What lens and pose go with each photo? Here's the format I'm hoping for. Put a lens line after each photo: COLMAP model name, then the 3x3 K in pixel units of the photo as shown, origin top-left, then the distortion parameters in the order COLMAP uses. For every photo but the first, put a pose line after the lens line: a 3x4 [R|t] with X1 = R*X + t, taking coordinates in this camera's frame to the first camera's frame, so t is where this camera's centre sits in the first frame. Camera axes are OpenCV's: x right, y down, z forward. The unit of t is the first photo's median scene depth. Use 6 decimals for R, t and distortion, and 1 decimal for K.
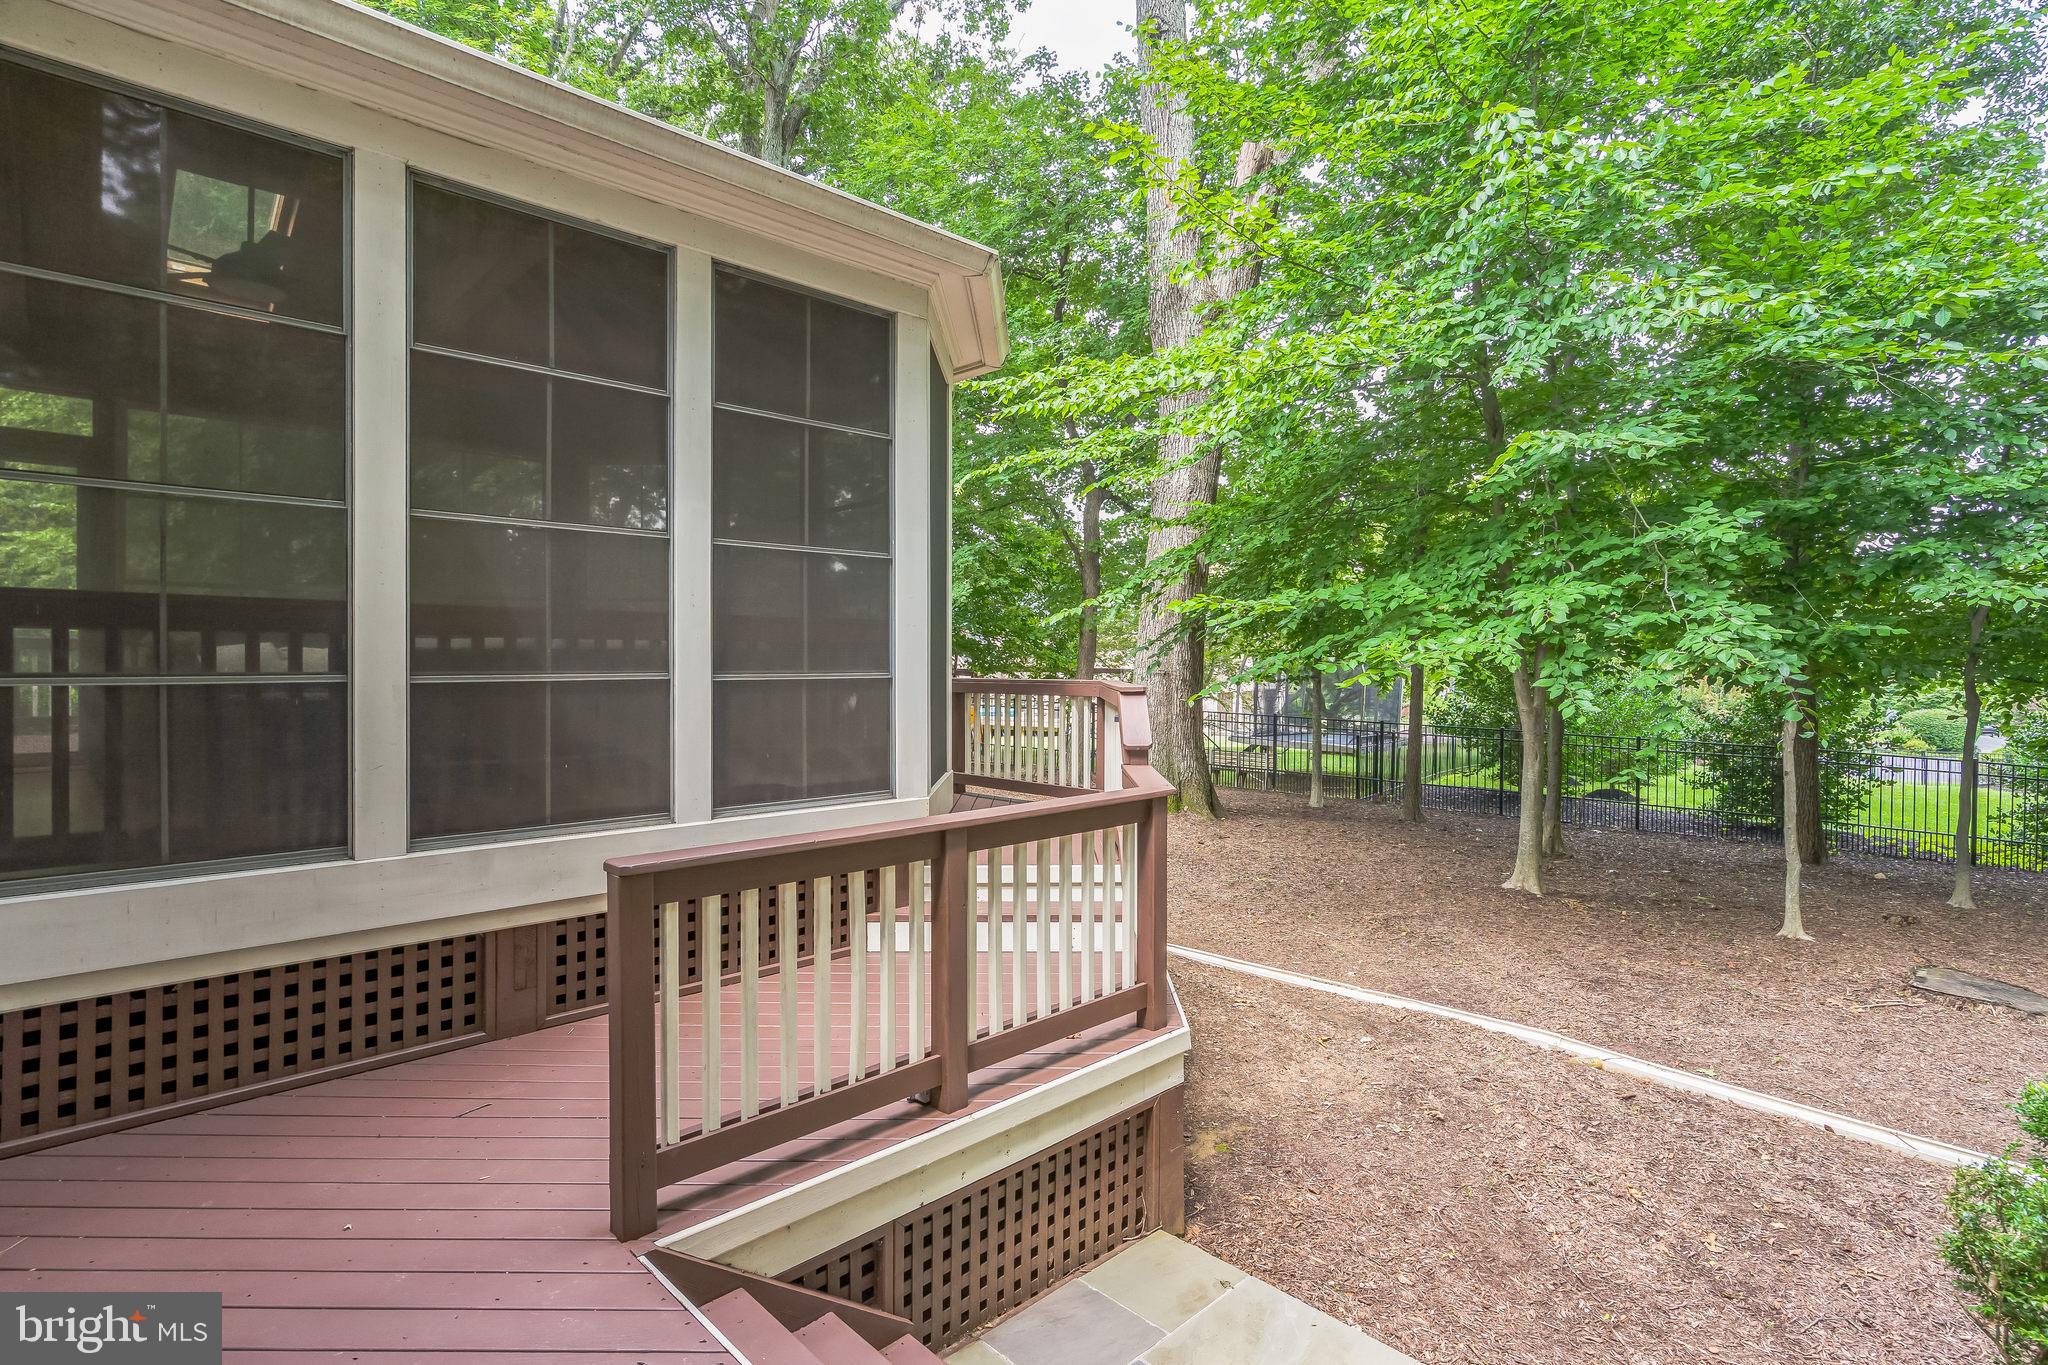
lens RADIAL K [[976.3, 0, 1016.6], [0, 976.3, 653.9], [0, 0, 1]] dist [0.050562, -0.000019]
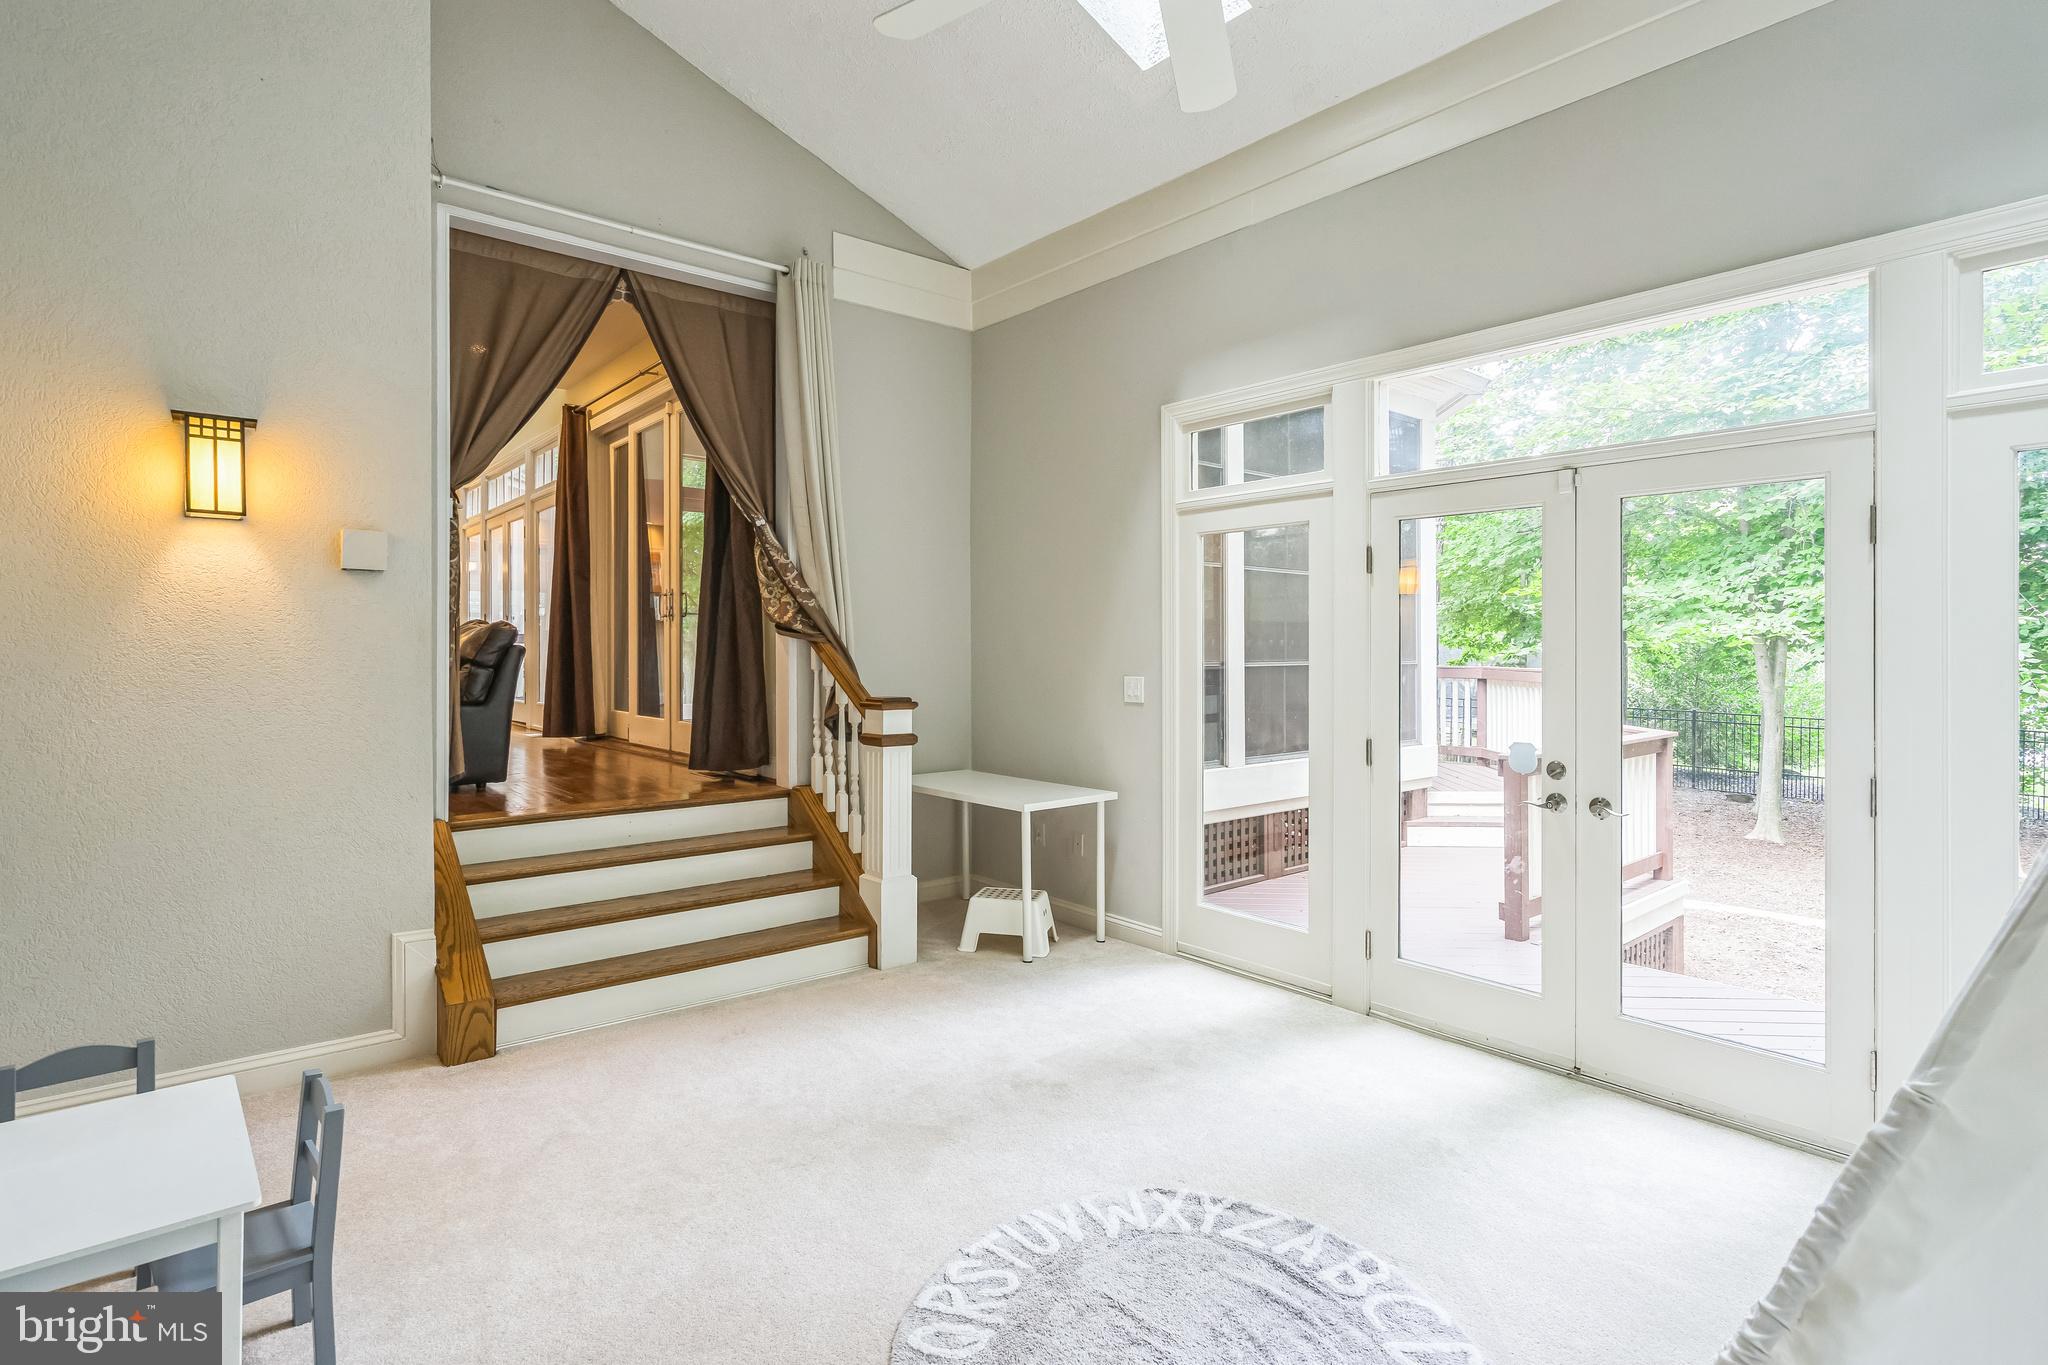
lens RADIAL K [[1022.5, 0, 1028.0], [0, 1022.5, 633.9], [0, 0, 1]] dist [-0.001345, -0.000184]
pose [[0.998693, -0.006271, -0.050731, -0.575344], [0.005752, 0.999930, -0.010359, -0.006793], [0.050792, 0.010054, 0.998659, -0.509290]]
